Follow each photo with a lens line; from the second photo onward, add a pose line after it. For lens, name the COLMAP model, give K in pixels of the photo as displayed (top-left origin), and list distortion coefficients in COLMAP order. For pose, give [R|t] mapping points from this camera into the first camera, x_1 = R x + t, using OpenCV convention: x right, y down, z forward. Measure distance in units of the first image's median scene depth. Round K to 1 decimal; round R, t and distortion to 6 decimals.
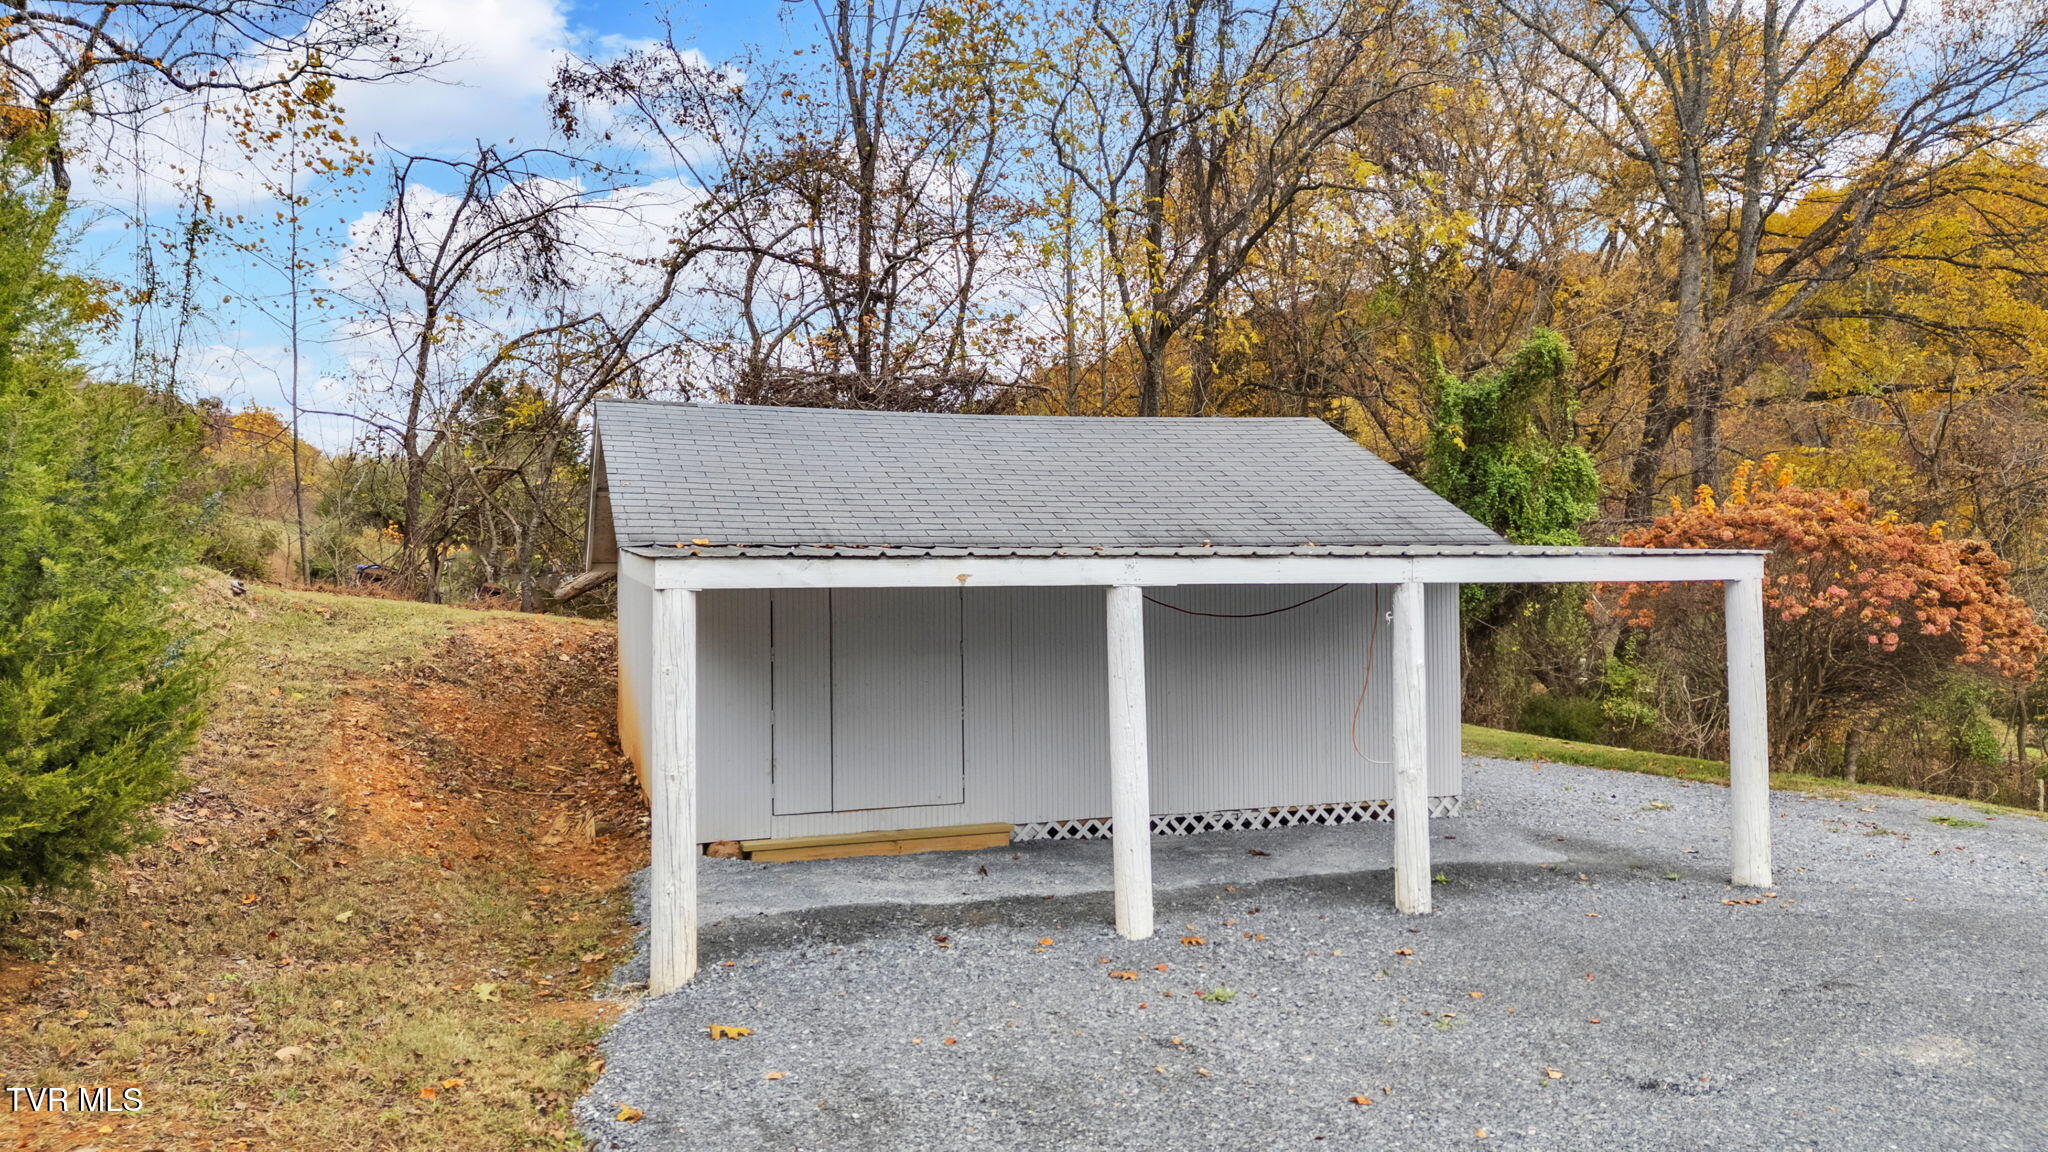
lens RADIAL K [[1503.3, 0, 1031.5], [0, 1503.3, 580.0], [0, 0, 1]] dist [0.054454, -0.050372]
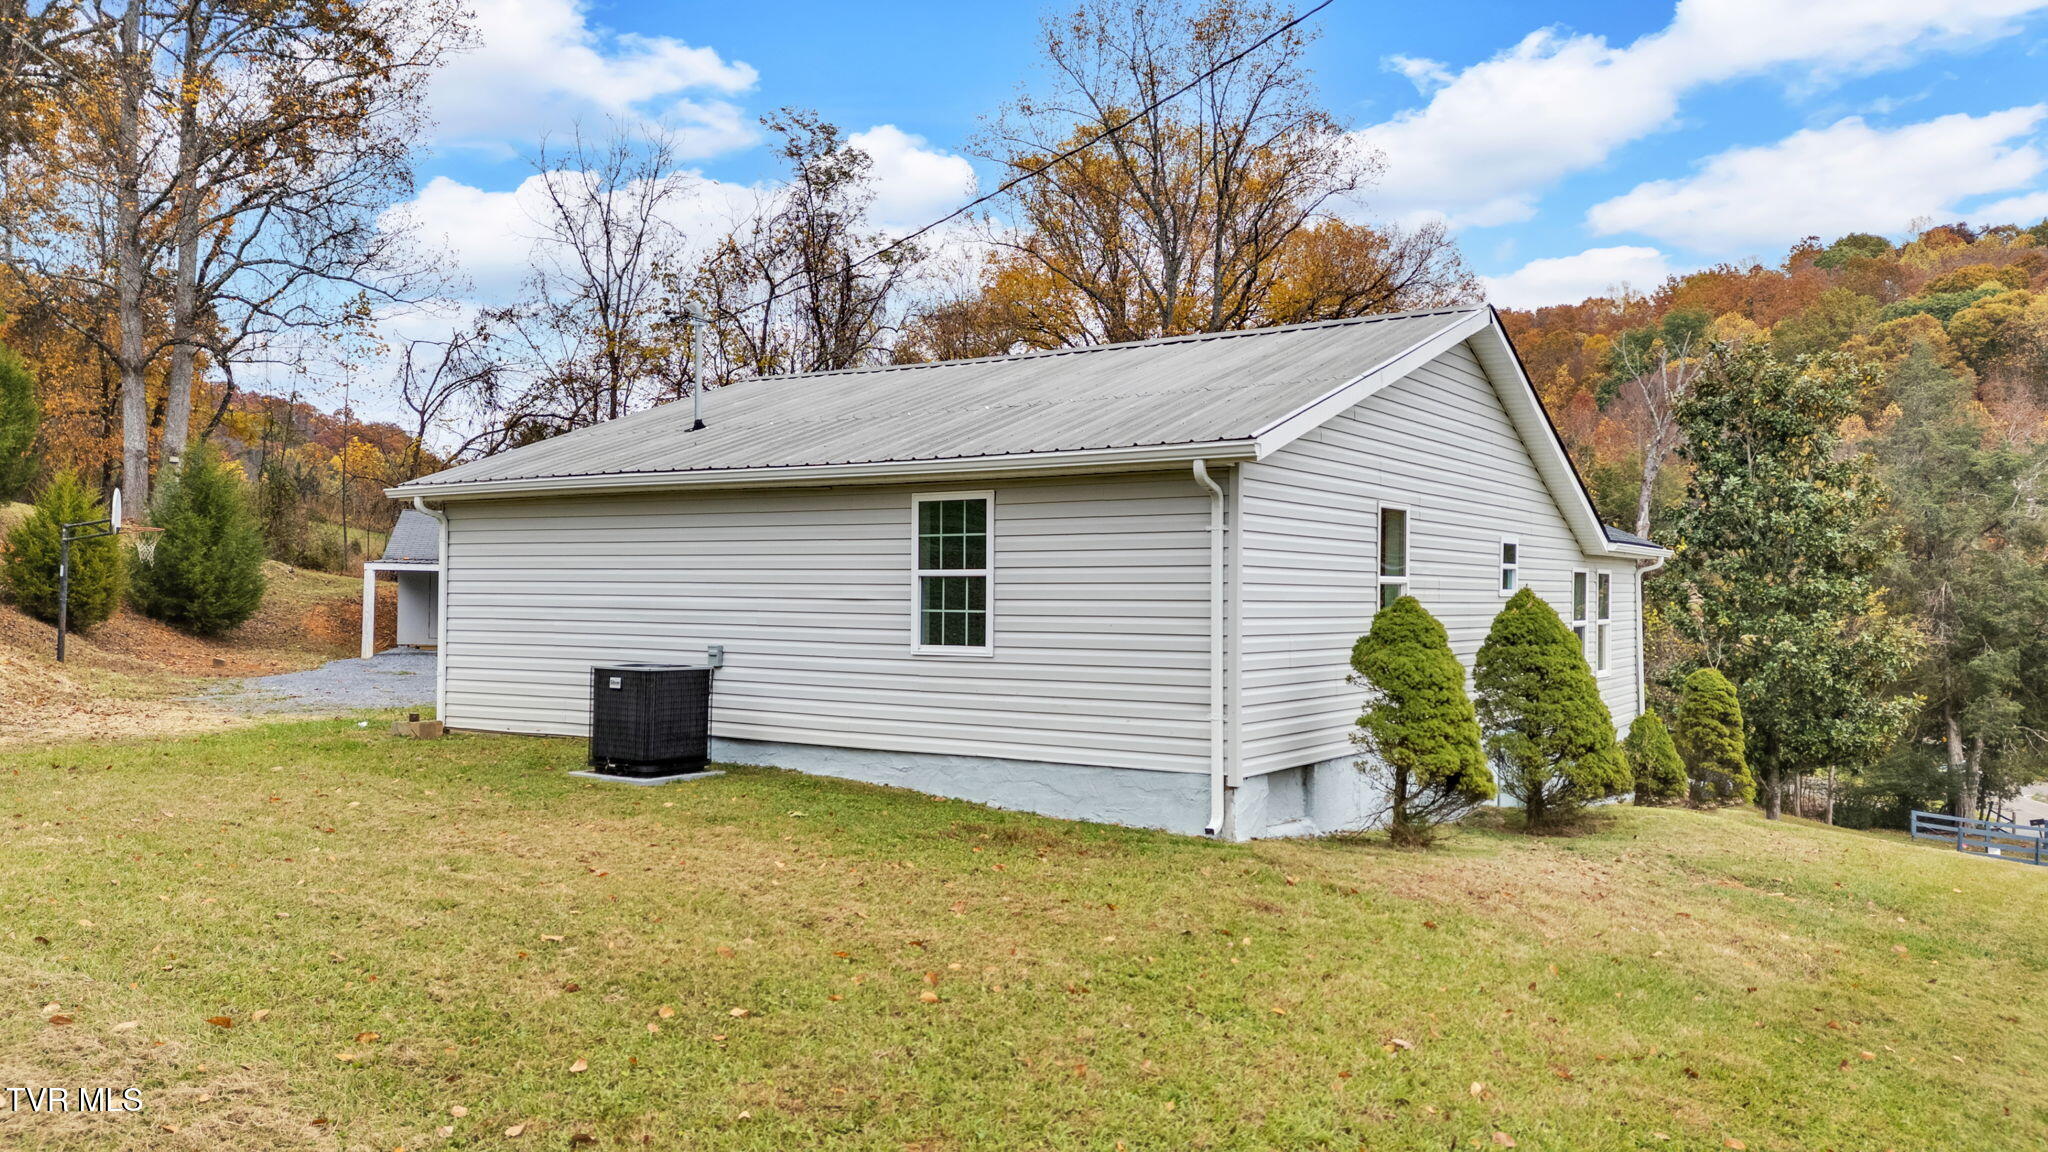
lens RADIAL K [[1503.3, 0, 1025.8], [0, 1503.3, 571.2], [0, 0, 1]] dist [0.054454, -0.050372]
pose [[0.997125, 0.023553, -0.072026, 0.587227], [-0.024709, 0.999579, -0.015201, 0.009497], [0.071637, 0.016937, 0.997287, -0.965094]]
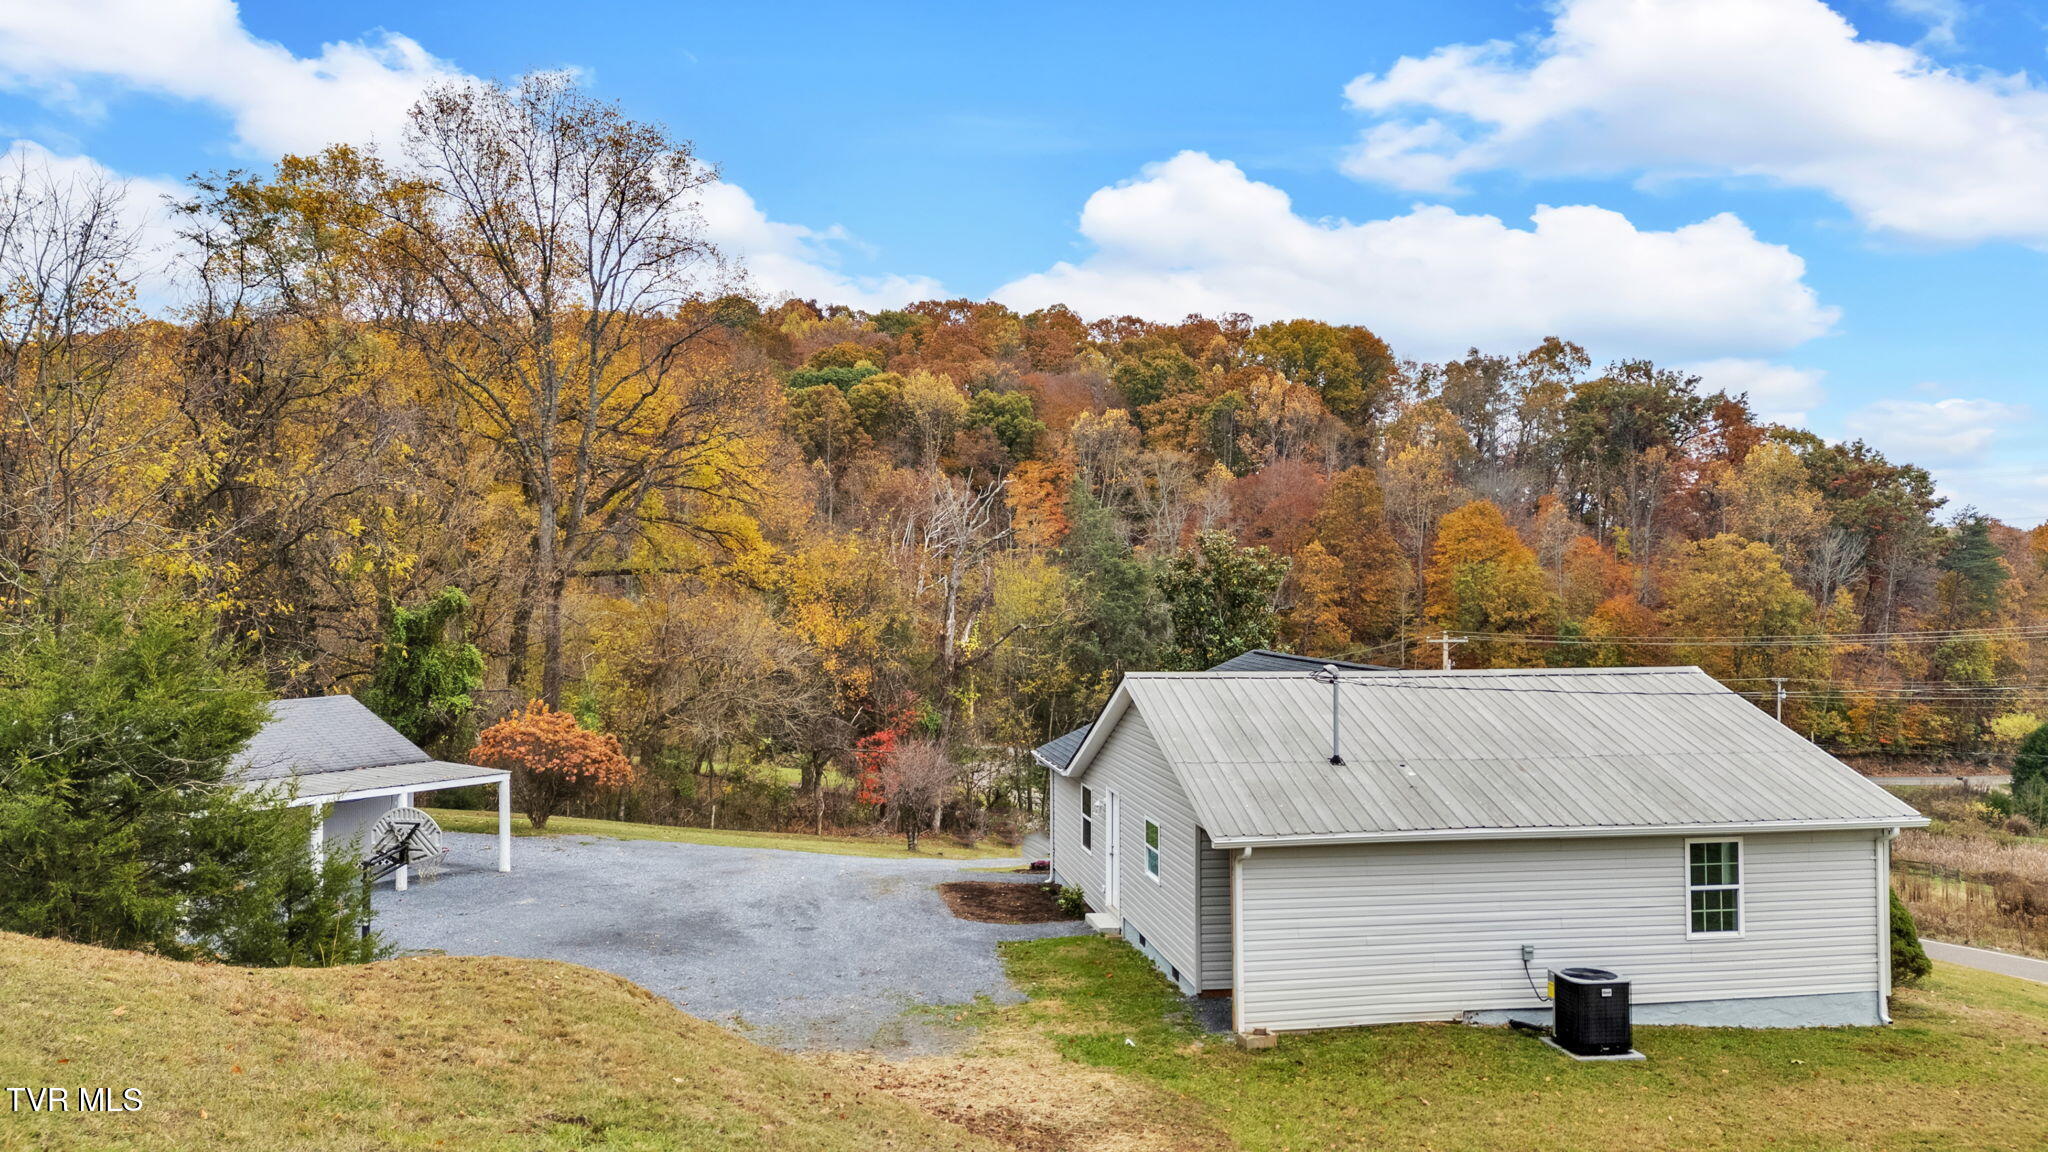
lens RADIAL K [[1503.3, 0, 1024.8], [0, 1503.3, 568.1], [0, 0, 1]] dist [0.054454, -0.050372]
pose [[0.776961, 0.022919, 0.629131, -0.282554], [-0.007049, 0.999591, -0.027709, -0.144025], [-0.629509, 0.017094, 0.776805, -0.876234]]
